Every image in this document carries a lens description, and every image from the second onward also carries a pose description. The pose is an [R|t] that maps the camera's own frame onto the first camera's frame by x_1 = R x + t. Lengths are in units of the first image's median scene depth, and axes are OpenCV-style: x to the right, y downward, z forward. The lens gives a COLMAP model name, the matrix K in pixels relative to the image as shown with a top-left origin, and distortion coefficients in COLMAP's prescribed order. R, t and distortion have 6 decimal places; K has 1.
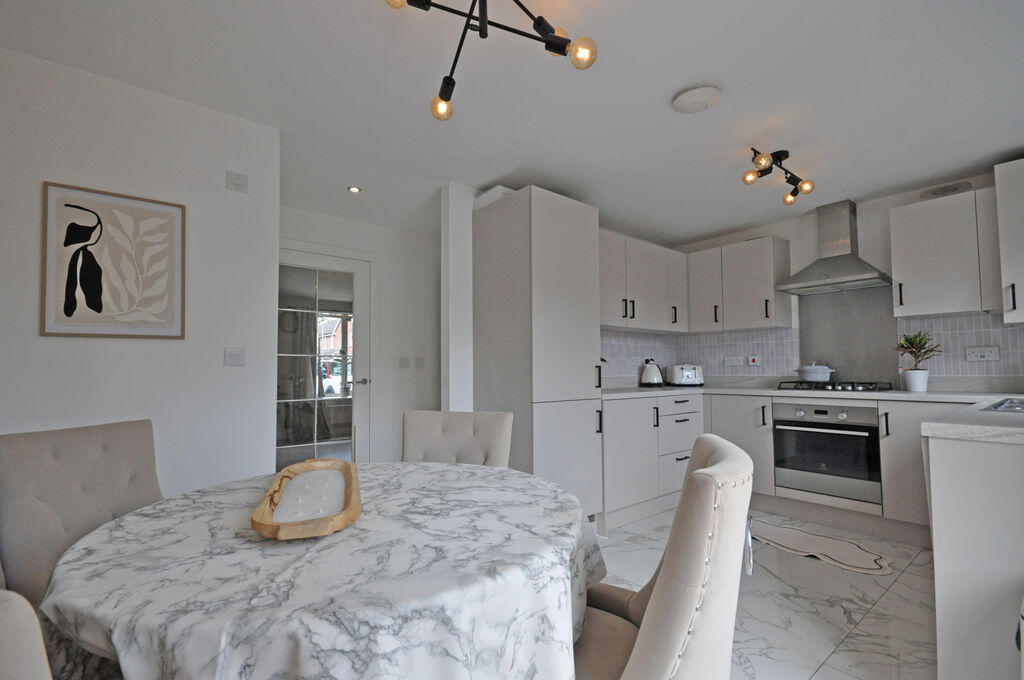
lens RADIAL K [[461.7, 0, 510.5], [0, 461.7, 343.0], [0, 0, 1]] dist [0.019327, -0.000216]
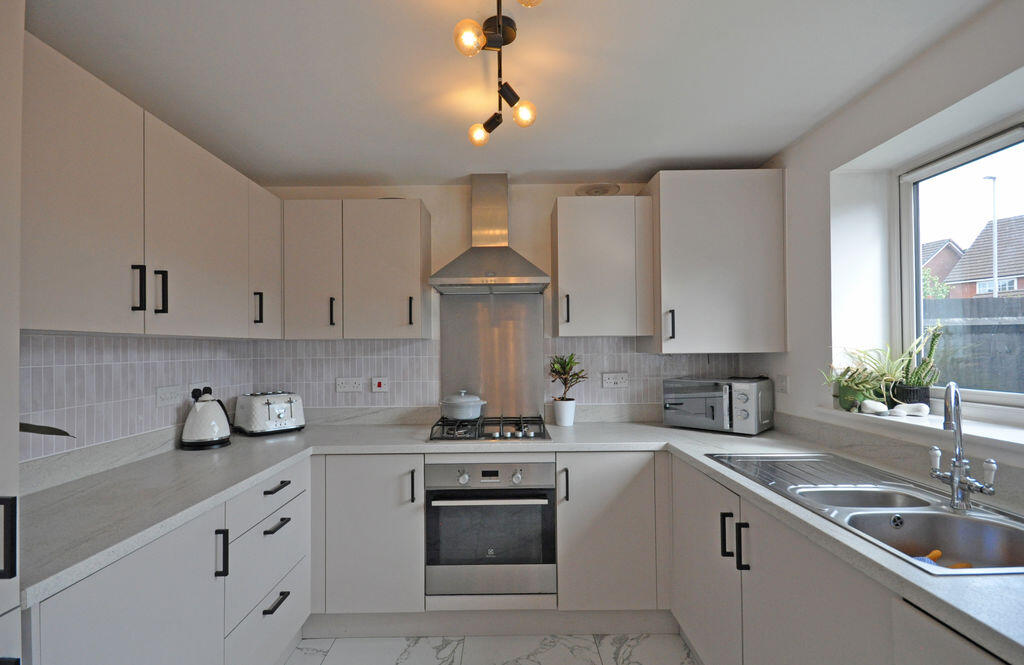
lens RADIAL K [[463.9, 0, 498.2], [0, 463.9, 347.2], [0, 0, 1]] dist [0.012636, -0.000638]
pose [[0.641751, 0.001641, 0.766912, 0.135327], [-0.042824, 0.998514, 0.033698, -0.050720], [-0.765717, -0.054468, 0.640867, 0.494822]]
